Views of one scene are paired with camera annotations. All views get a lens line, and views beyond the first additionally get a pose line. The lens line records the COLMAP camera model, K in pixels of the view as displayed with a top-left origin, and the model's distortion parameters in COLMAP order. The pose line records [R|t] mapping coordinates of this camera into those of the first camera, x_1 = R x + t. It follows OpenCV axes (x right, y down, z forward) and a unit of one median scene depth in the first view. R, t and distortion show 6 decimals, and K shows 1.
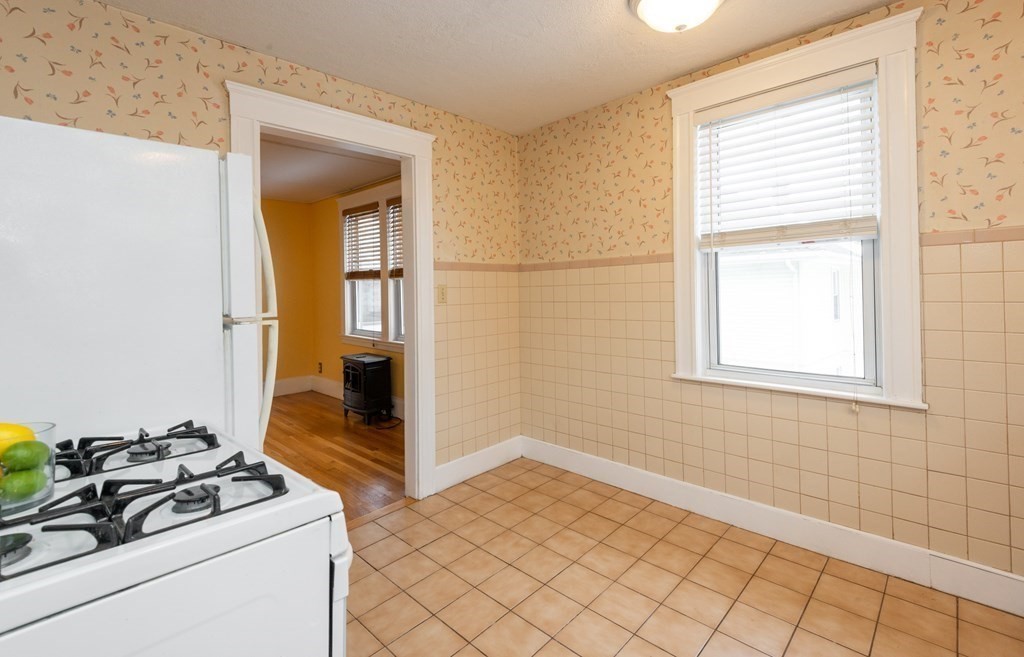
lens RADIAL K [[463.1, 0, 515.3], [0, 463.1, 287.5], [0, 0, 1]] dist [0.018921, -0.008855]
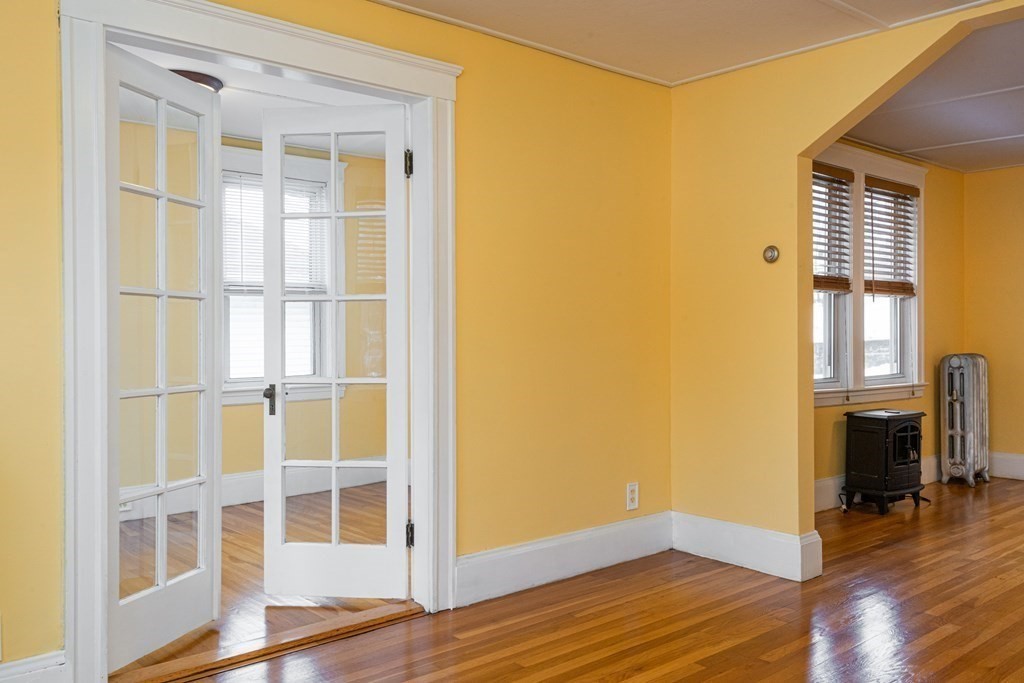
lens RADIAL K [[862.0, 0, 511.4], [0, 862.0, 330.2], [0, 0, 1]] dist [0.012548, 0.001280]
pose [[0.086593, 0.016887, 0.996101, -3.457980], [-0.003850, 0.999855, -0.016616, 0.122744], [-0.996236, -0.002396, 0.086646, 3.107730]]
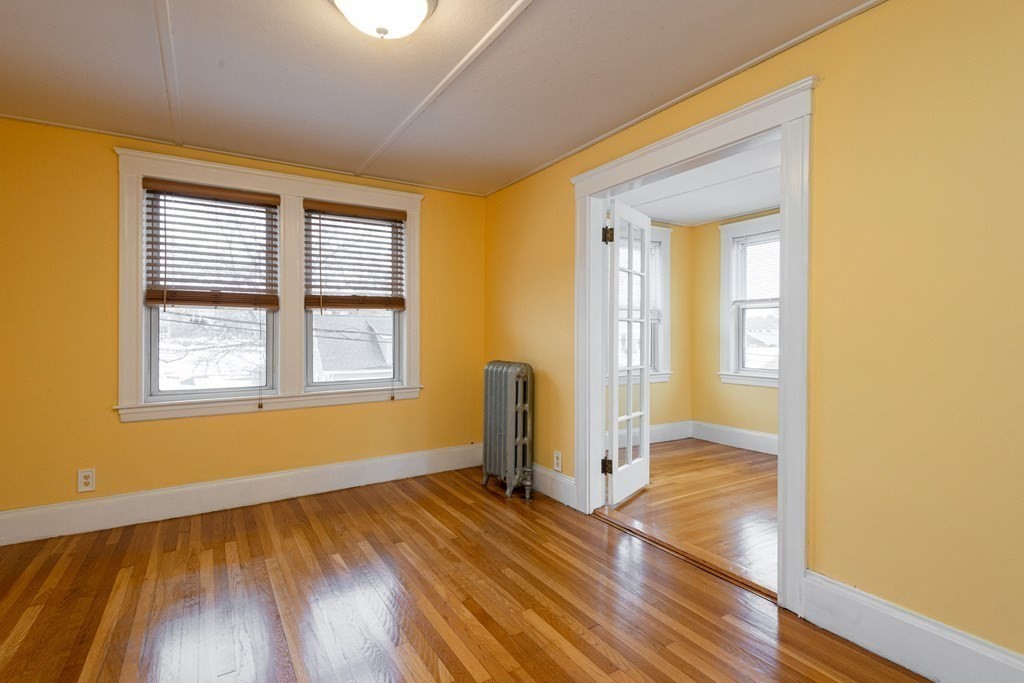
lens RADIAL K [[488.0, 0, 503.0], [0, 488.0, 331.3], [0, 0, 1]] dist [0.035756, -0.000762]
pose [[0.965958, 0.019300, -0.257979, -2.122884], [-0.018039, 0.999811, 0.007252, 0.075689], [0.258070, -0.002352, 0.966123, 2.270750]]
